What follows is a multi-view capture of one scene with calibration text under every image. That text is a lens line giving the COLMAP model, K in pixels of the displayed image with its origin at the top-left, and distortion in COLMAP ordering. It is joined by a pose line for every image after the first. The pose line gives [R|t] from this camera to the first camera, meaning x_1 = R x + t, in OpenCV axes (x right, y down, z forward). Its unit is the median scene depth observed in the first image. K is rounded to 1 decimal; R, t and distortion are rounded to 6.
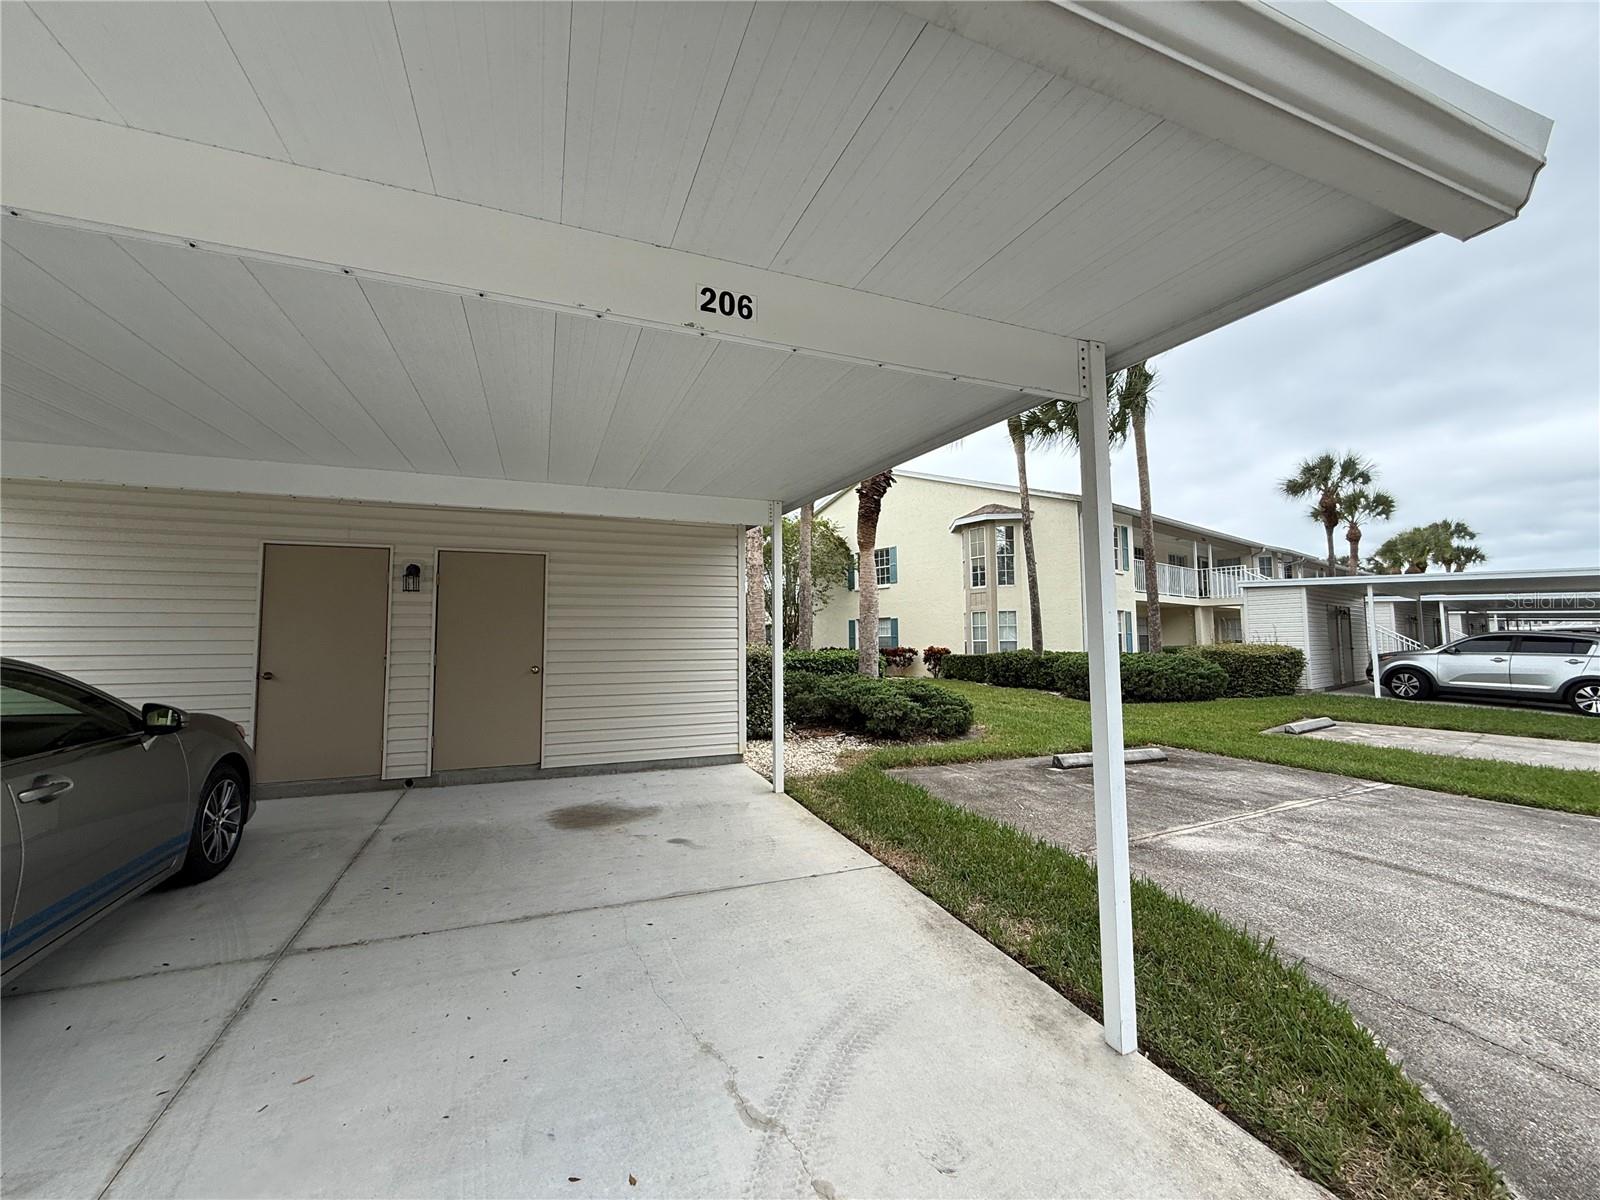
lens RADIAL K [[636.8, 0, 802.3], [0, 636.8, 596.2], [0, 0, 1]] dist [-0.000050, 0.000917]
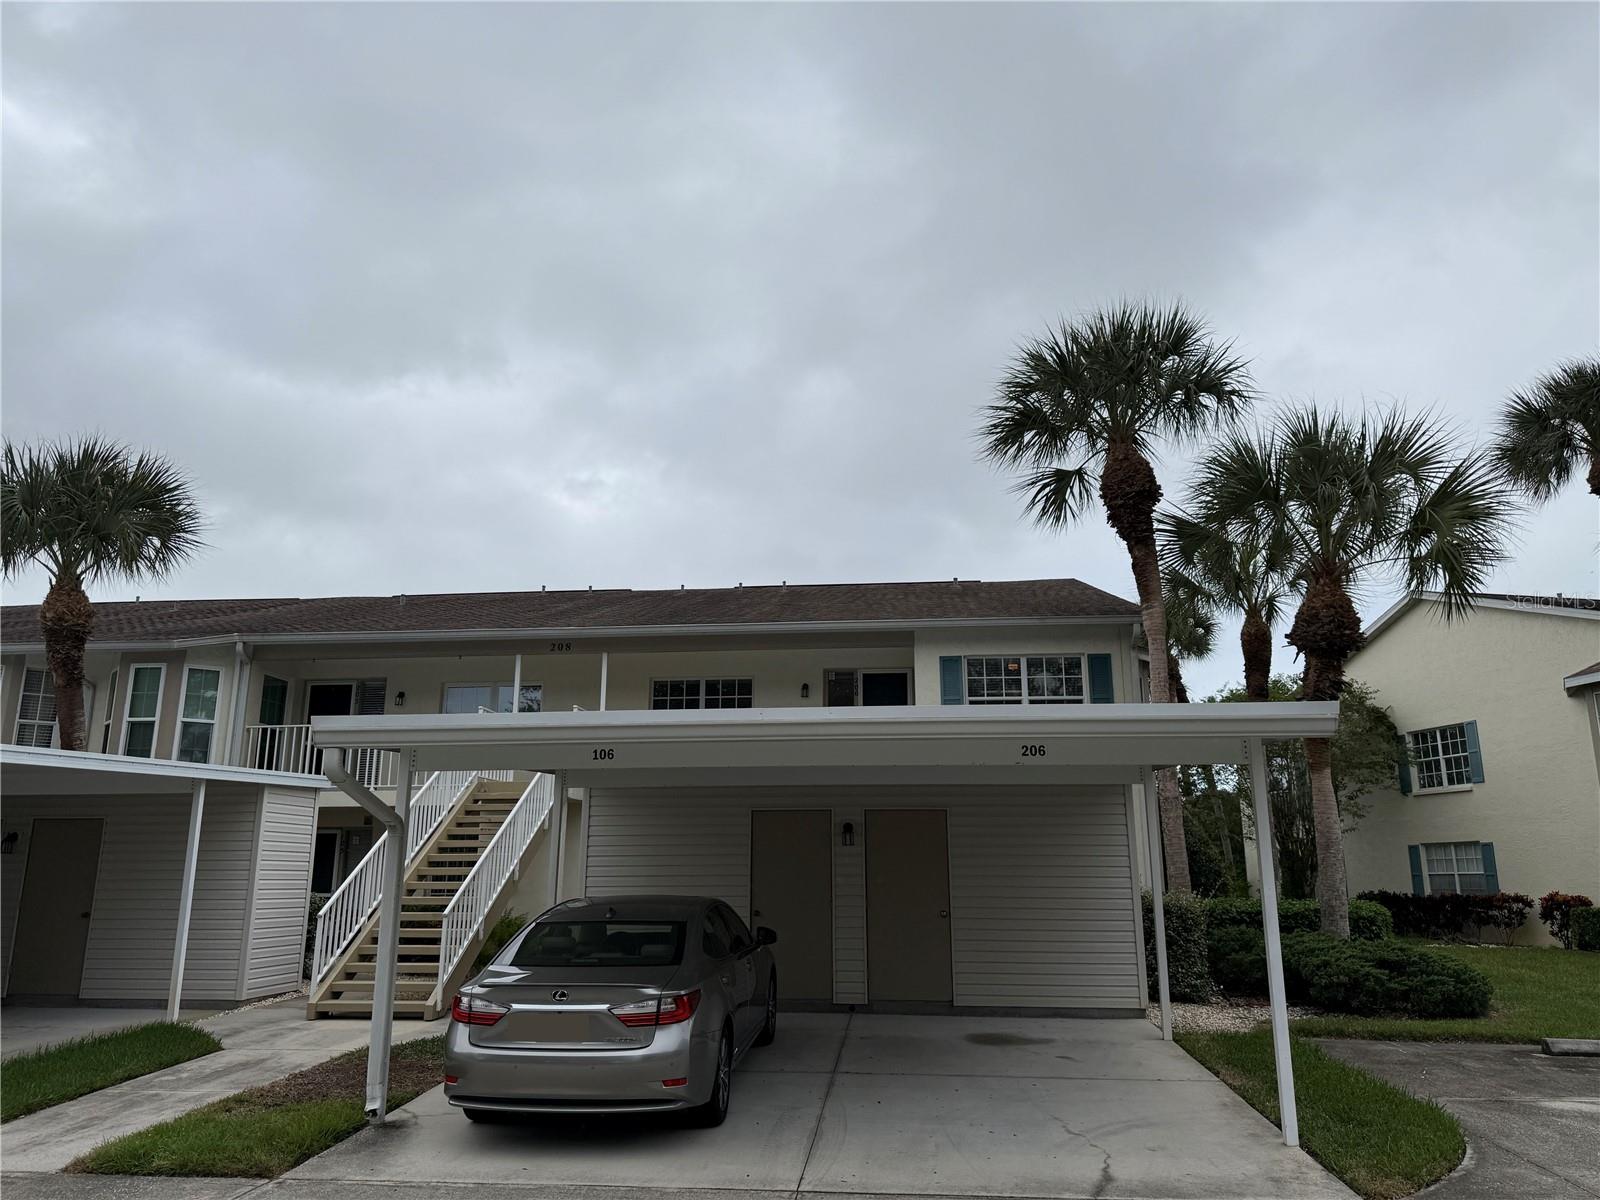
lens RADIAL K [[1109.6, 0, 804.3], [0, 1109.6, 592.8], [0, 0, 1]] dist [-0.003271, -0.012421]
pose [[0.882367, -0.105683, -0.458540, 0.237054], [0.024287, 0.983383, -0.179912, -0.071590], [0.469934, 0.147612, 0.870272, -0.669790]]
